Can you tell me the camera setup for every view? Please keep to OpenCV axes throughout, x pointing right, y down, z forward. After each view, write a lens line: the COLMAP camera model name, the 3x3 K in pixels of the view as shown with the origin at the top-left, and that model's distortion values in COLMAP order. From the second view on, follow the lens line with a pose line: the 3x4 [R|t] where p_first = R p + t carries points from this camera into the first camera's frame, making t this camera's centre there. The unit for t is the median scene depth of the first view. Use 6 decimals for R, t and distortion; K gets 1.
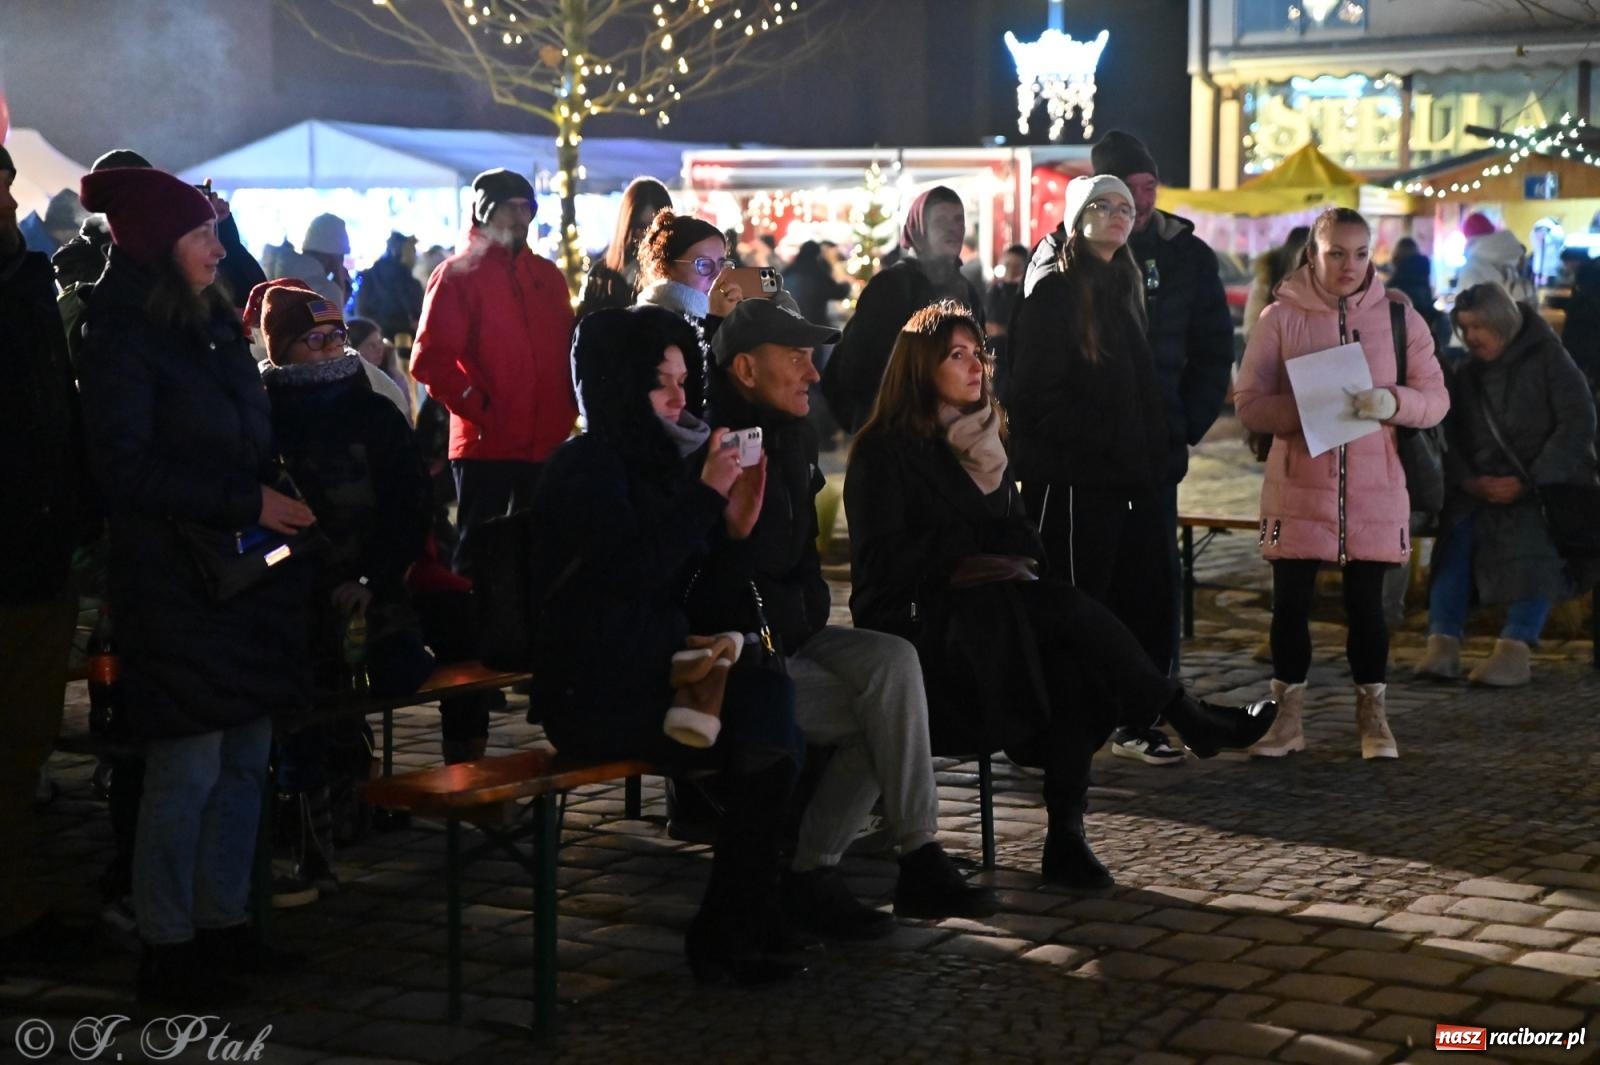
lens RADIAL K [[3133.1, 0, 800.0], [0, 3133.1, 532.5], [0, 0, 1]] dist [0.336071, -0.224412]
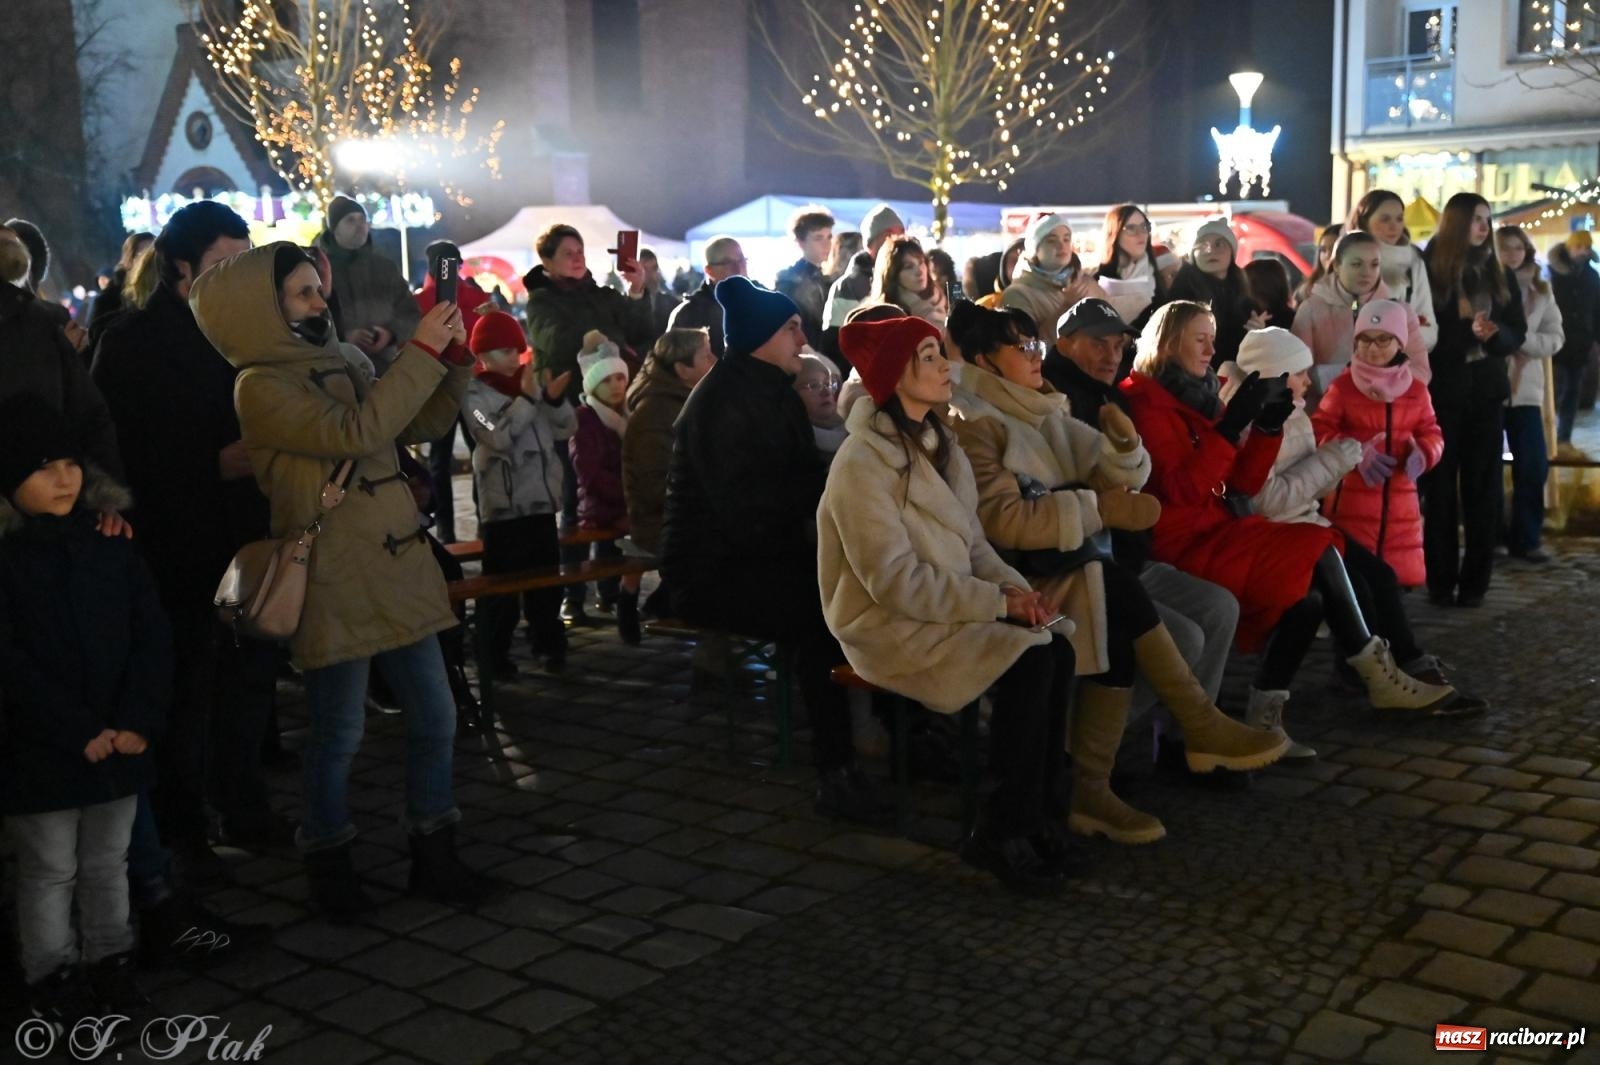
lens RADIAL K [[1759.8, 0, 800.0], [0, 1759.8, 532.5], [0, 0, 1]] dist [0.109278, 0.010570]
pose [[0.992241, 0.011951, -0.123751, -0.031955], [-0.004869, 0.998341, 0.057378, -0.012060], [0.124232, -0.056330, 0.990653, 0.126815]]
